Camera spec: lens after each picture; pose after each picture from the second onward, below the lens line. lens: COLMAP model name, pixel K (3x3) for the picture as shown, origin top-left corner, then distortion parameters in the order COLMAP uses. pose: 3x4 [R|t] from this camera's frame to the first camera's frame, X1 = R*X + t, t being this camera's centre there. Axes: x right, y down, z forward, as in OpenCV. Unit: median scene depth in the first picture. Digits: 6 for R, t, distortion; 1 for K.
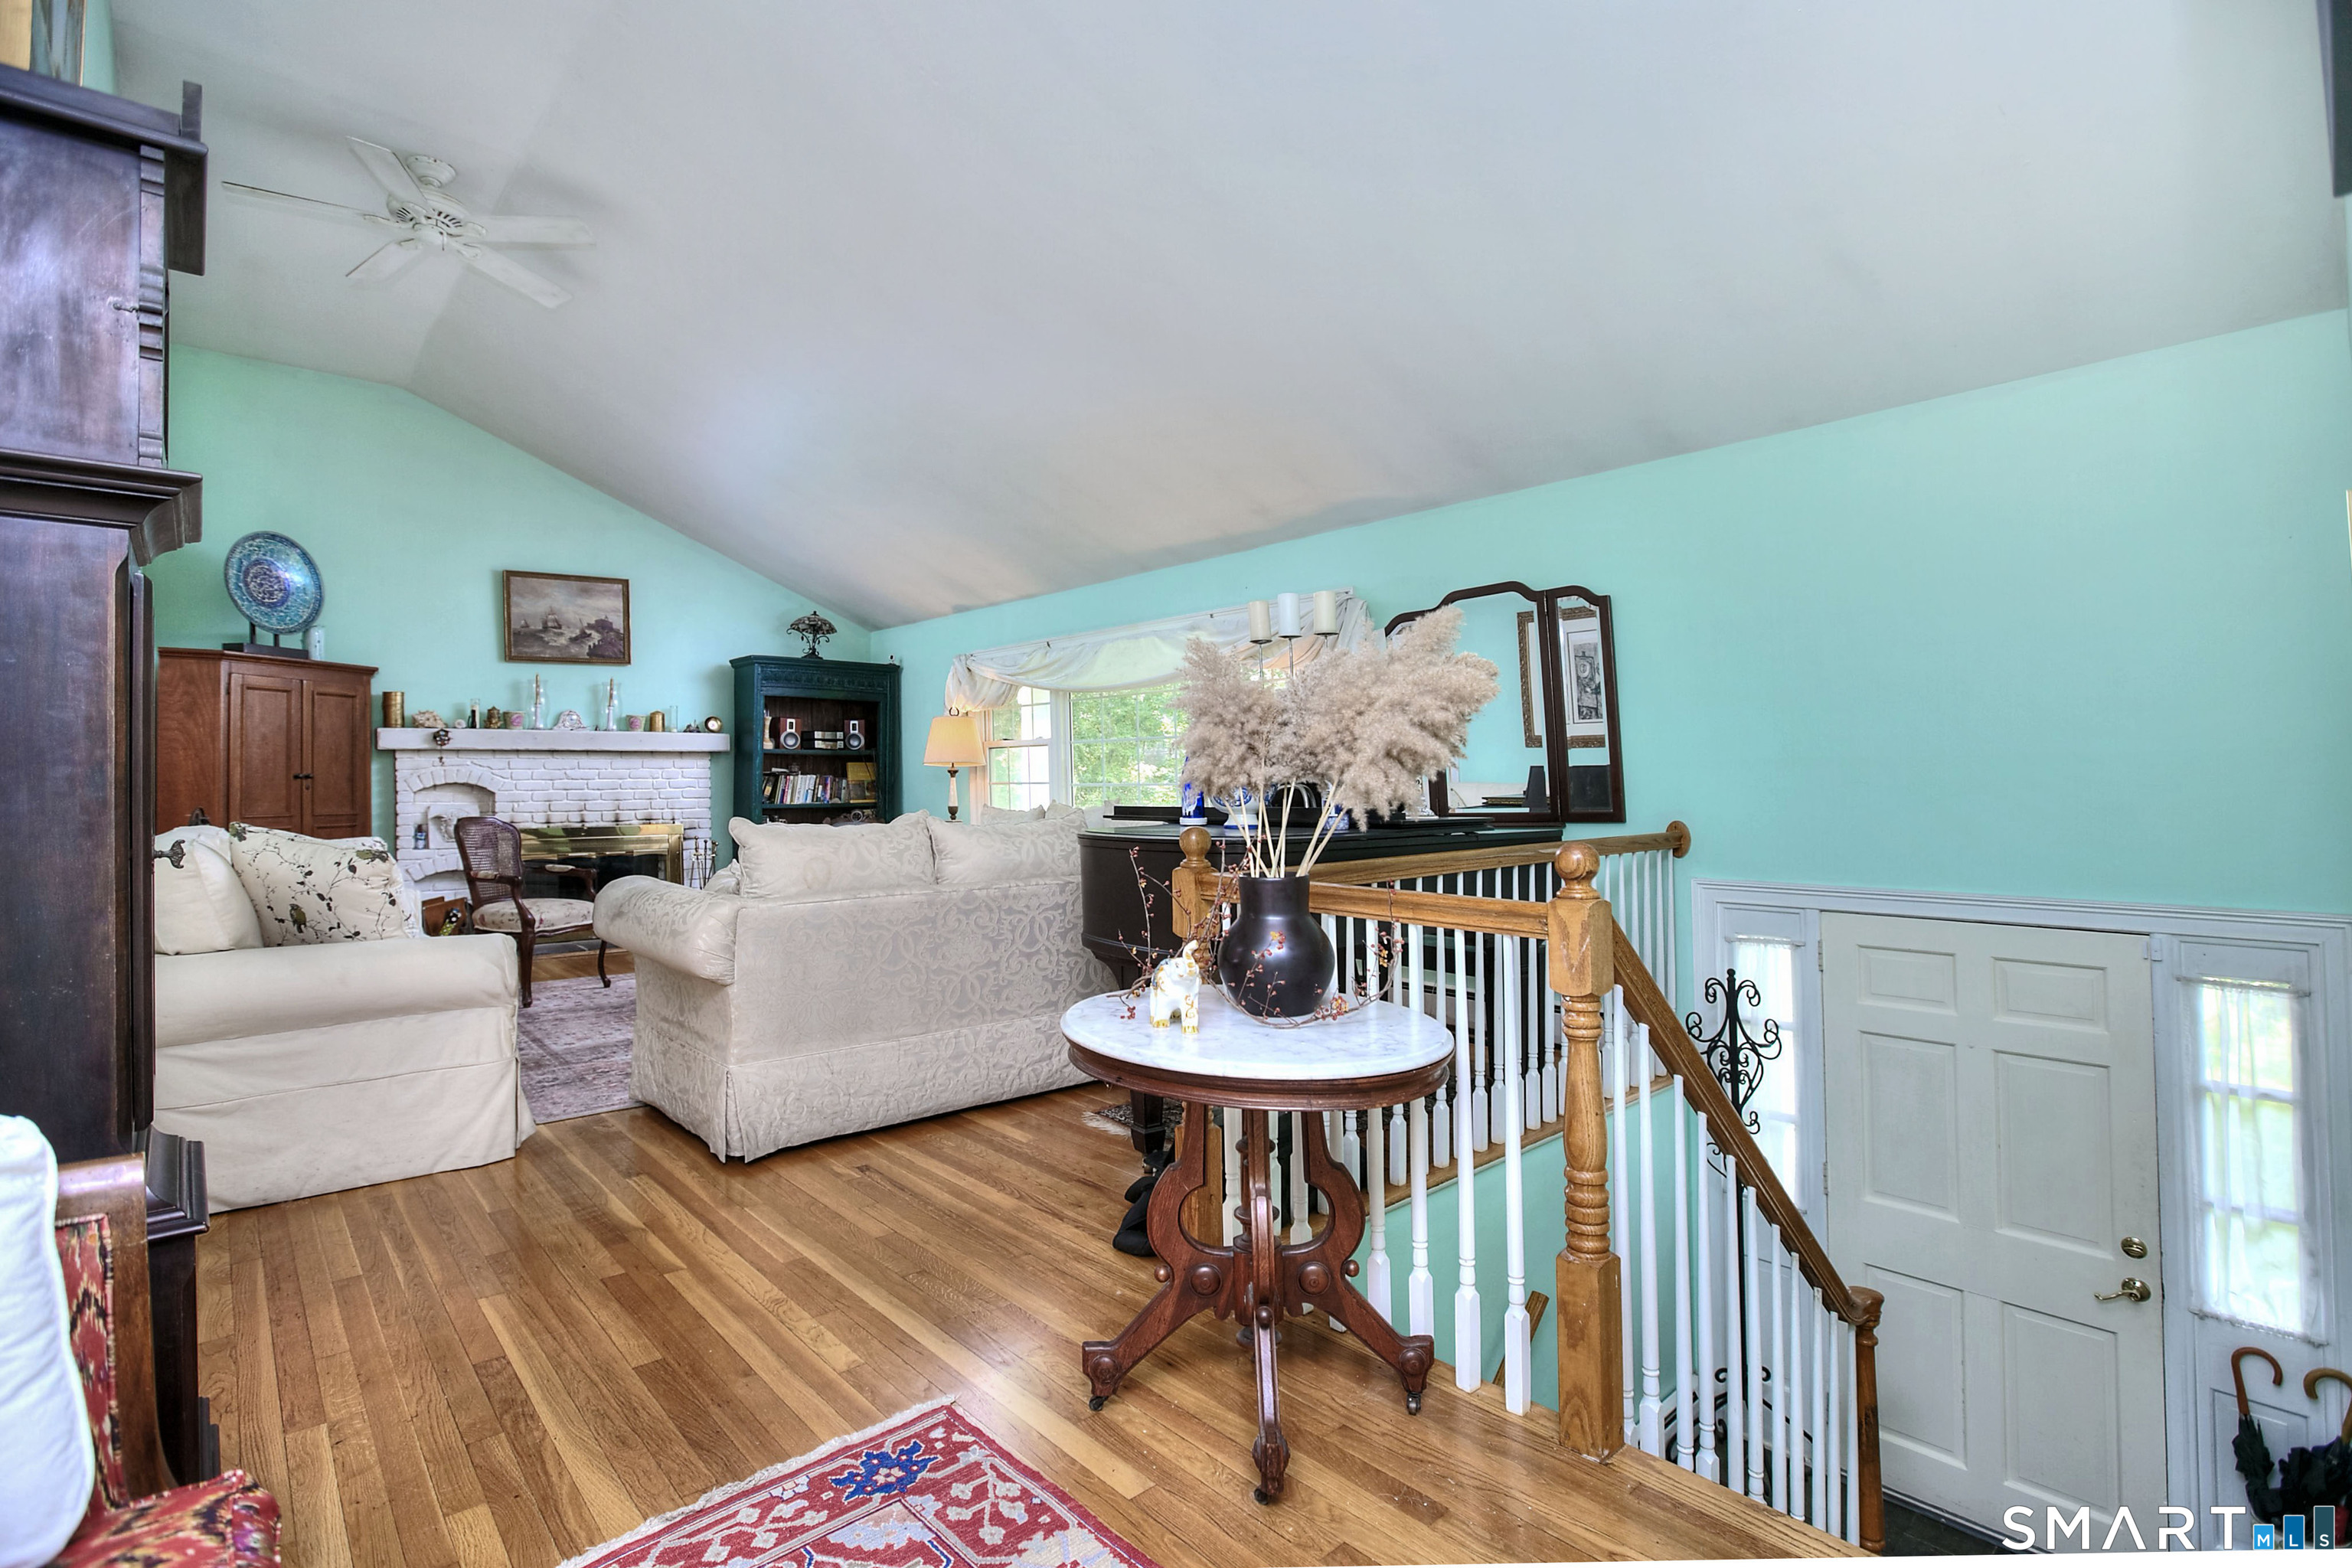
lens RADIAL K [[1090.2, 0, 1241.3], [0, 1090.2, 803.5], [0, 0, 1]] dist [-0.031744, 0.011551]
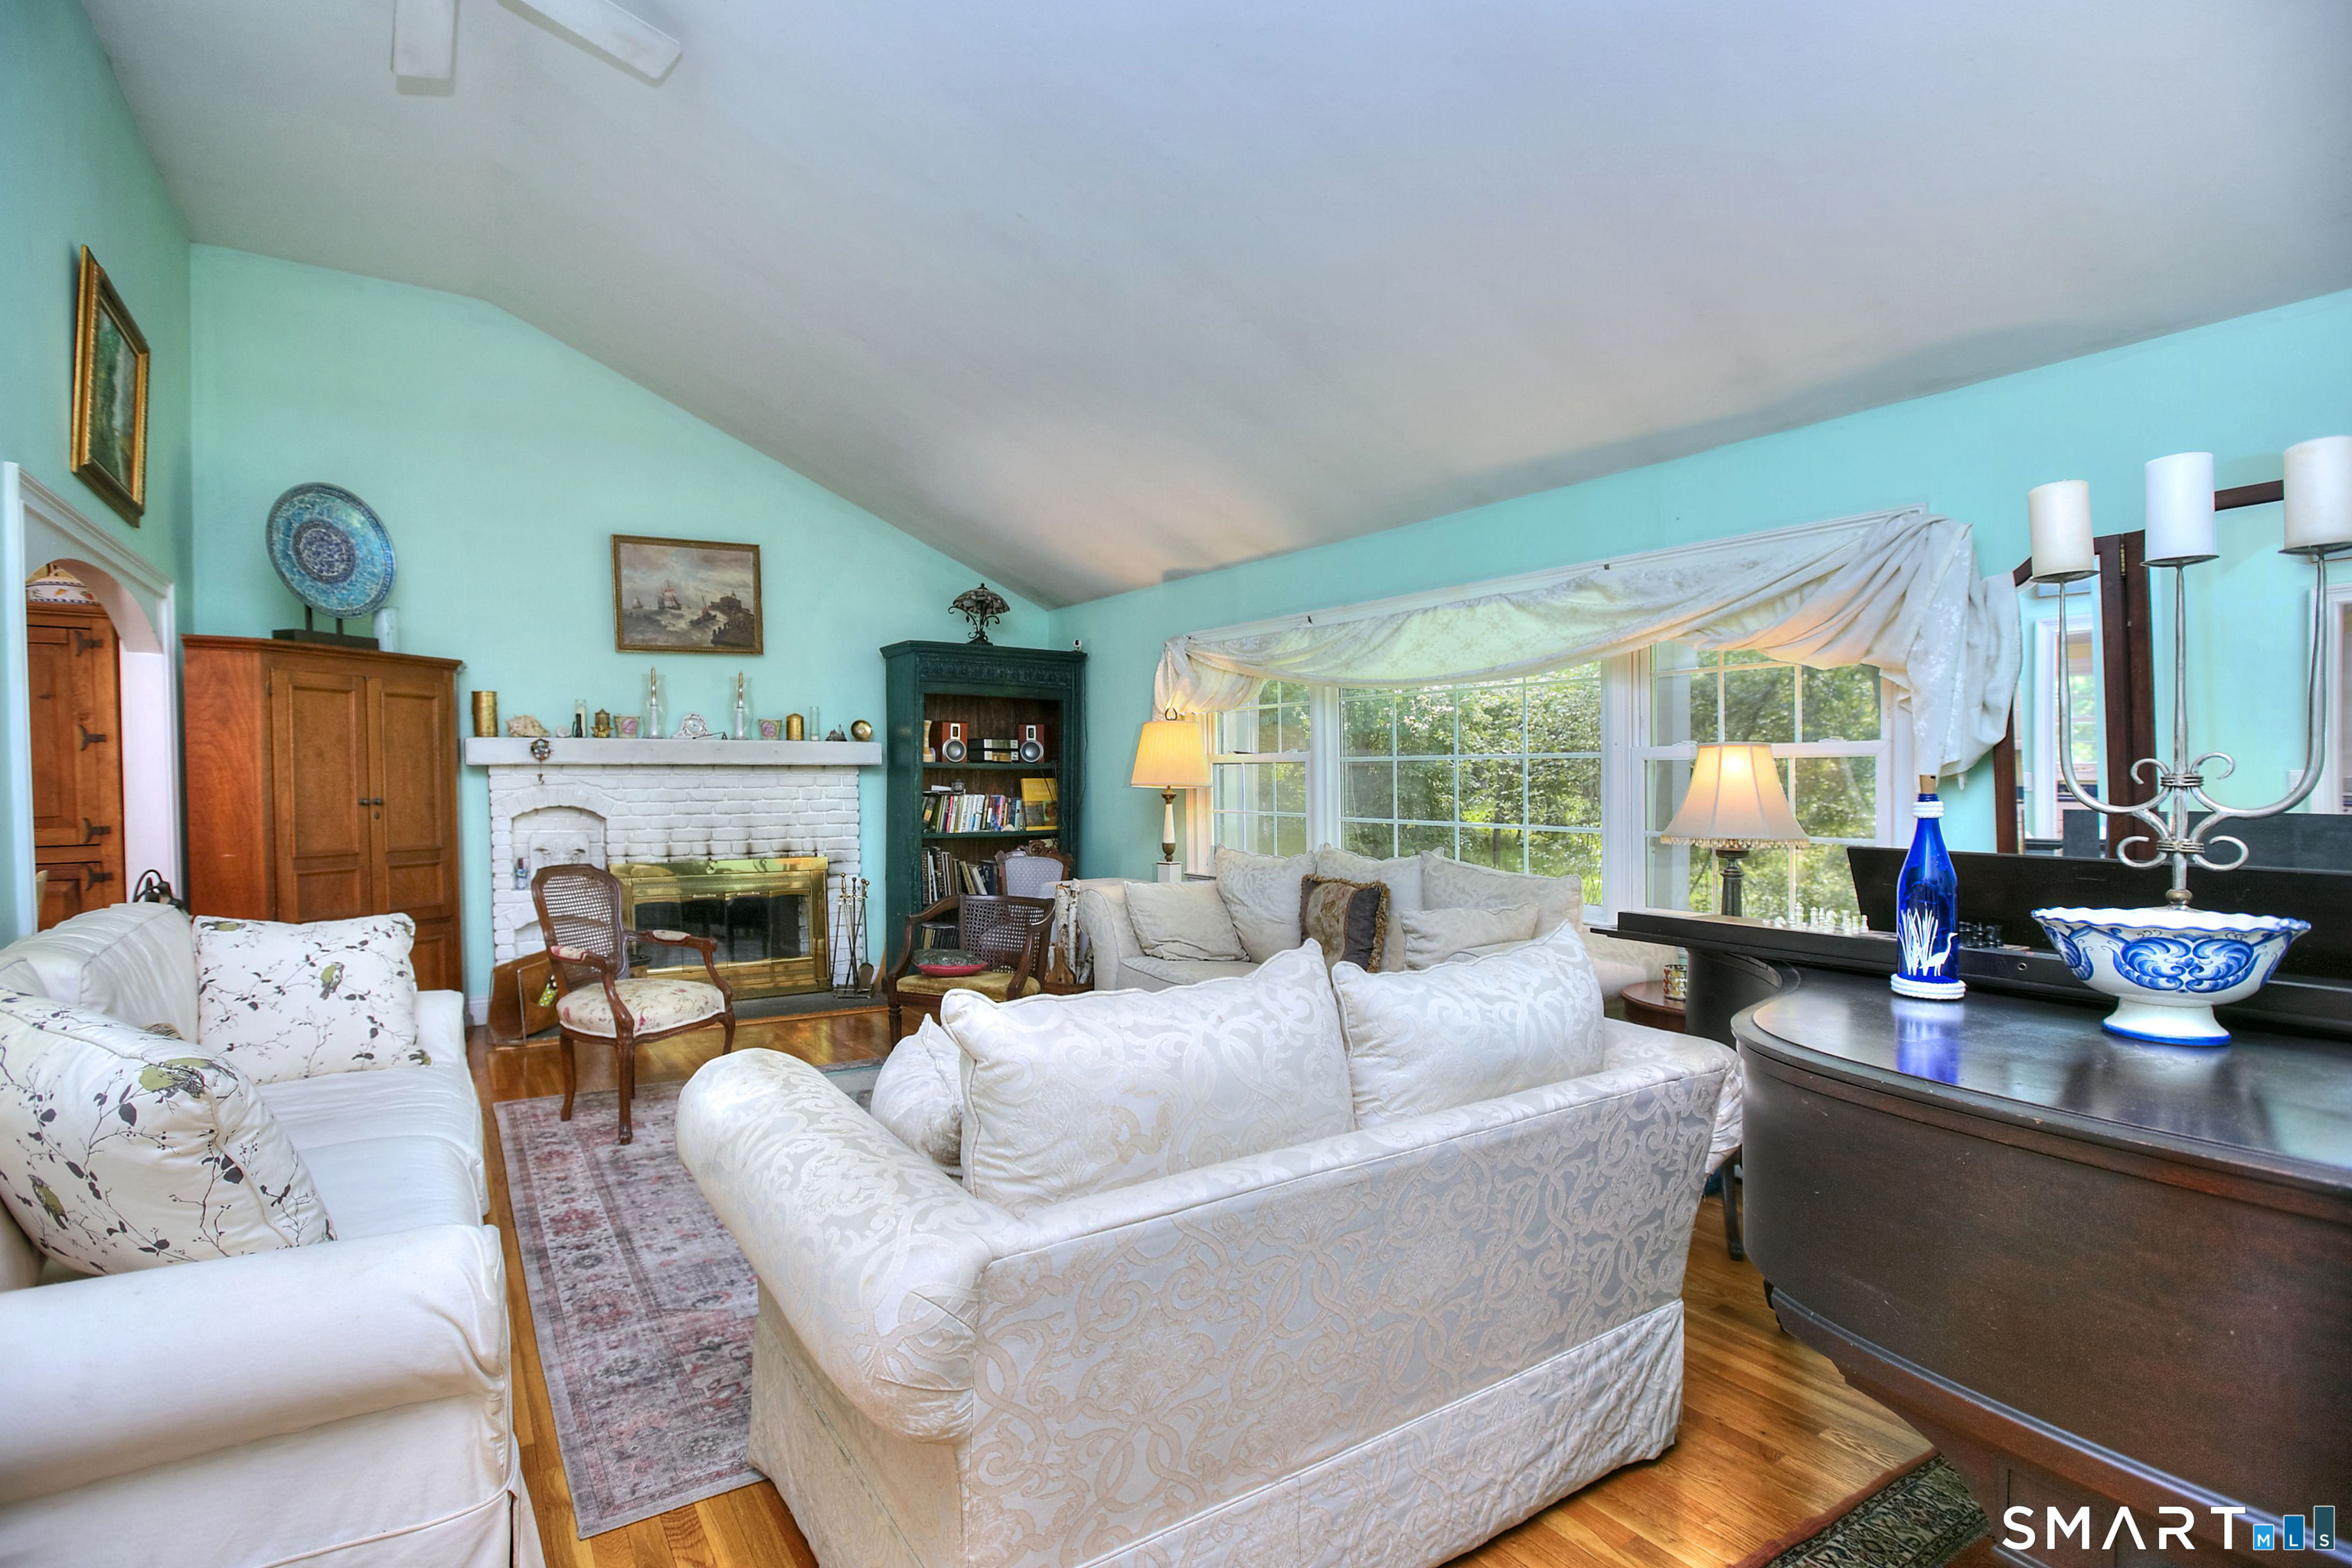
lens RADIAL K [[1090.2, 0, 1149.5], [0, 1090.2, 869.8], [0, 0, 1]] dist [-0.031744, 0.011551]
pose [[0.982931, 0.025319, -0.182222, -0.148402], [-0.013381, 0.997700, 0.066451, -0.029827], [0.183485, -0.062878, 0.981009, 0.279698]]
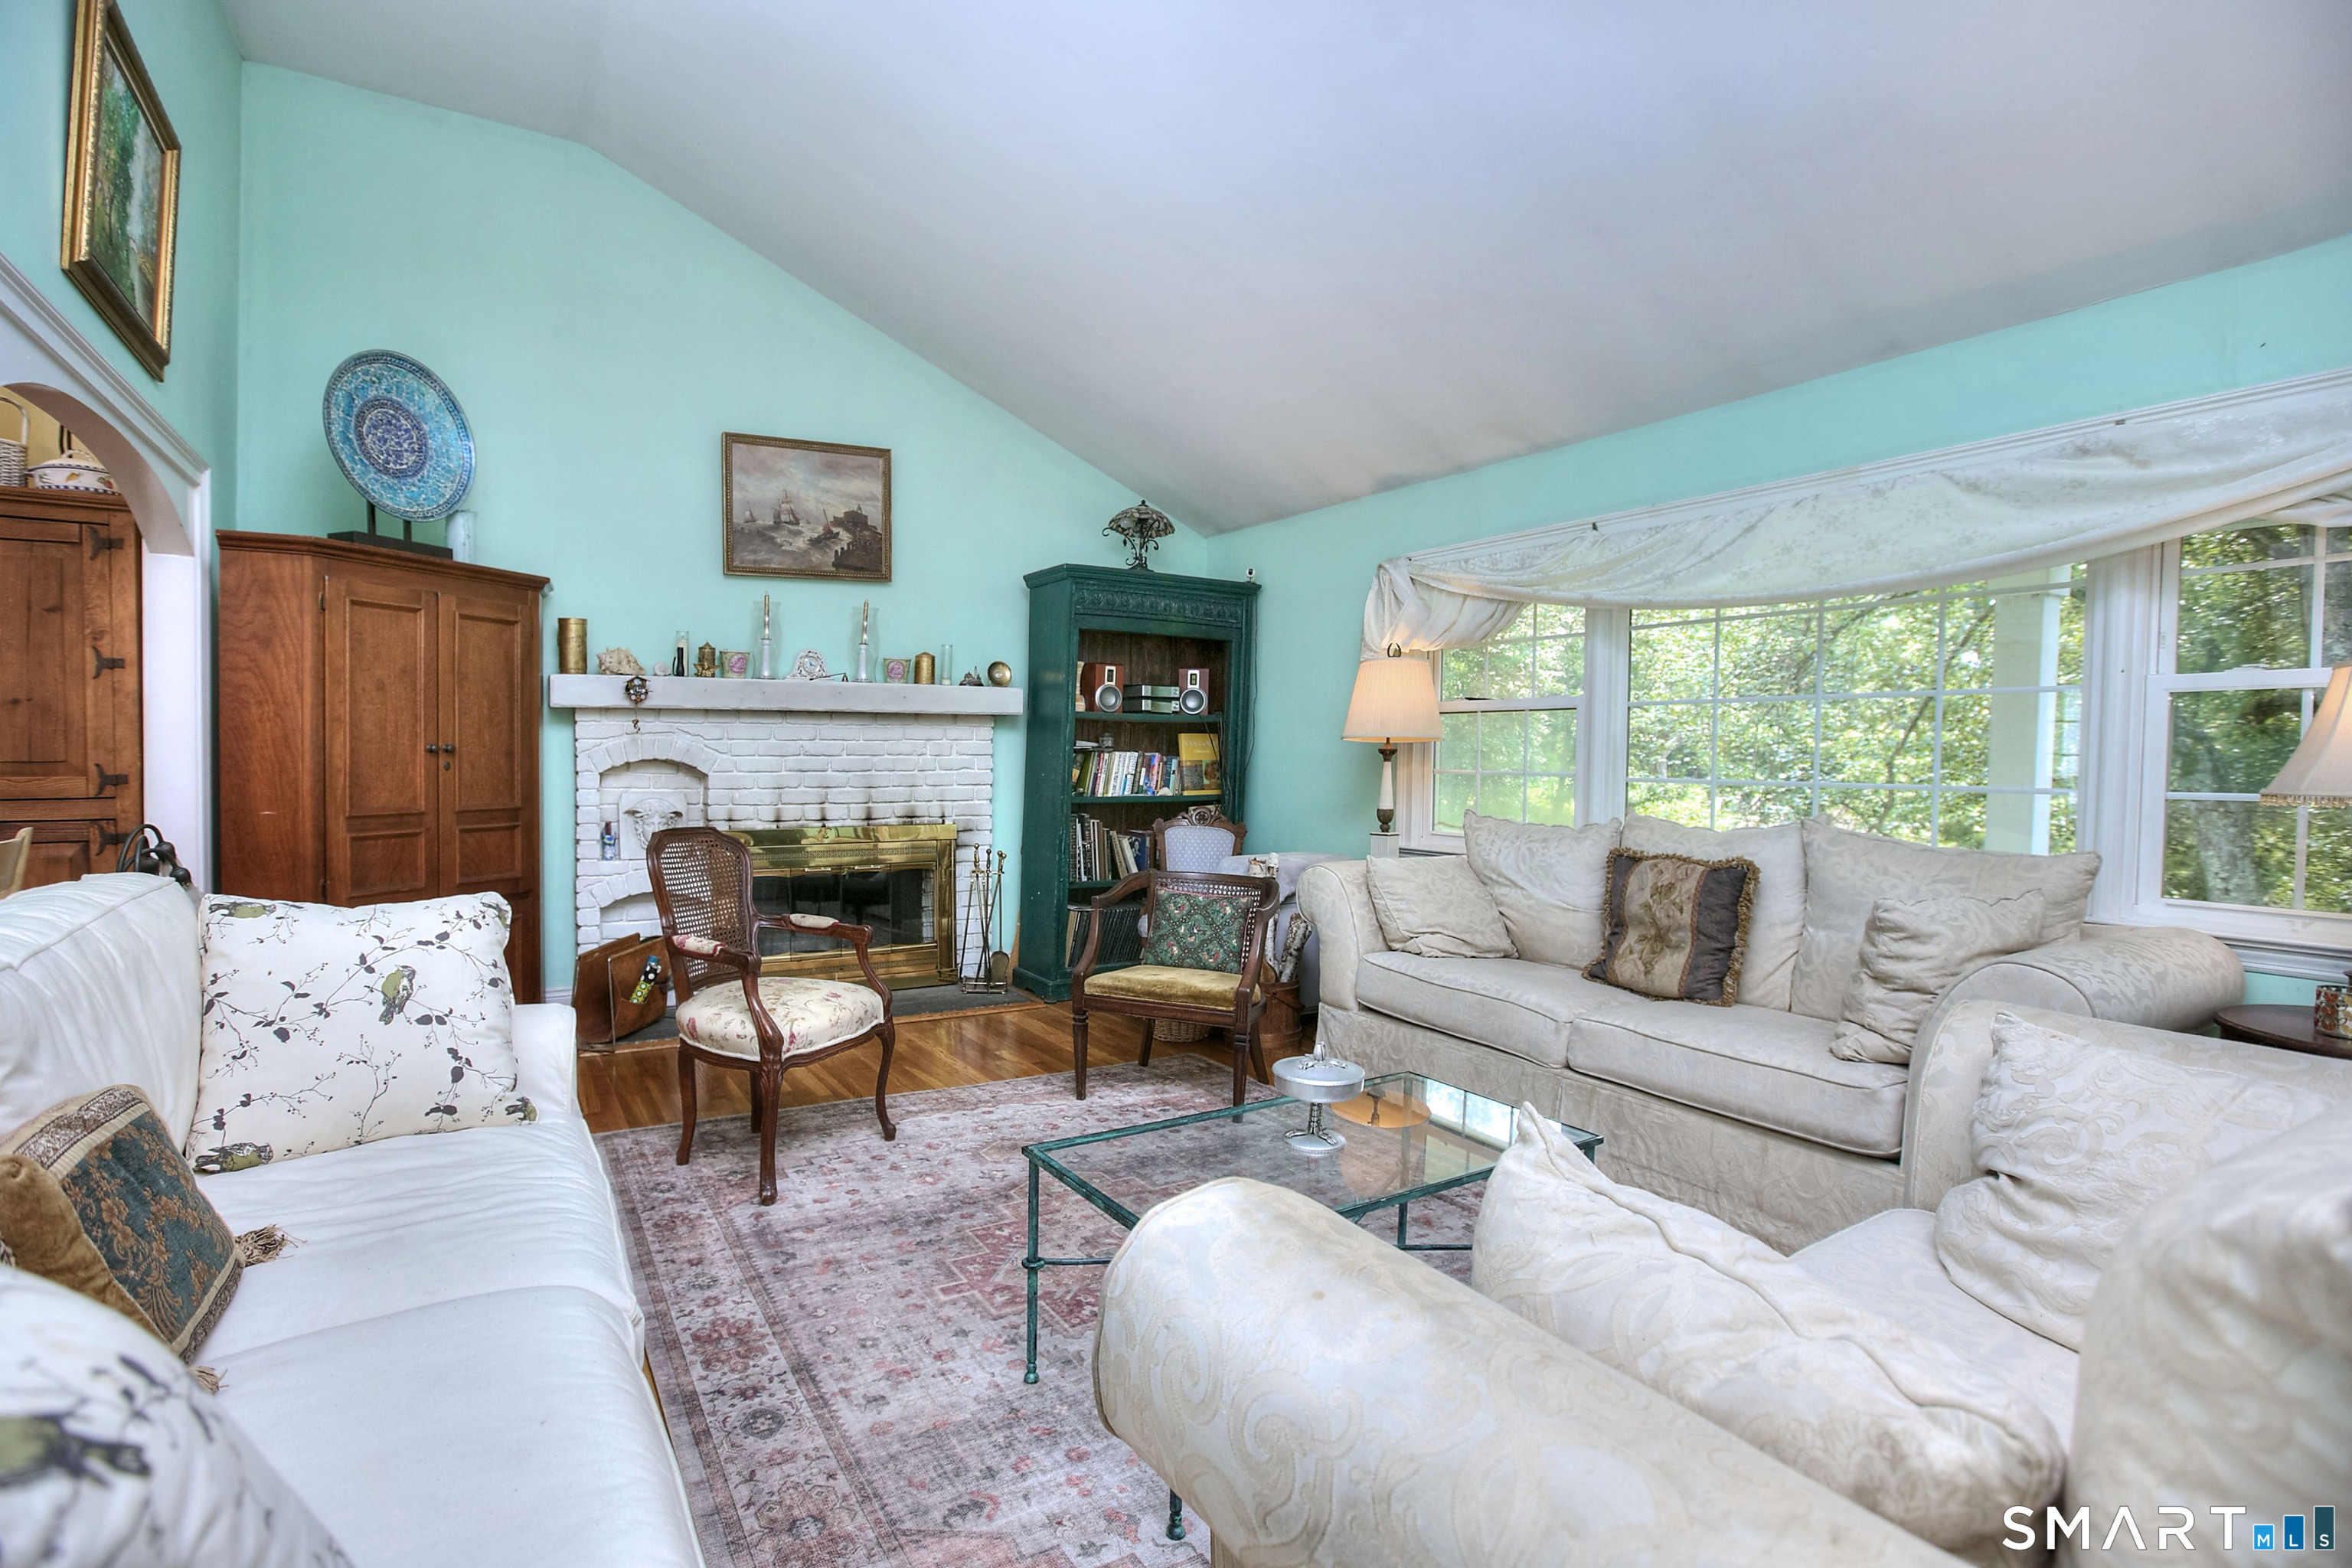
lens RADIAL K [[1090.2, 0, 1104.6], [0, 1090.2, 824.3], [0, 0, 1]] dist [-0.031744, 0.011551]
pose [[0.970146, 0.029273, -0.240749, -0.288803], [-0.018259, 0.998687, 0.047853, -0.015580], [0.241834, -0.042029, 0.969407, 0.401027]]
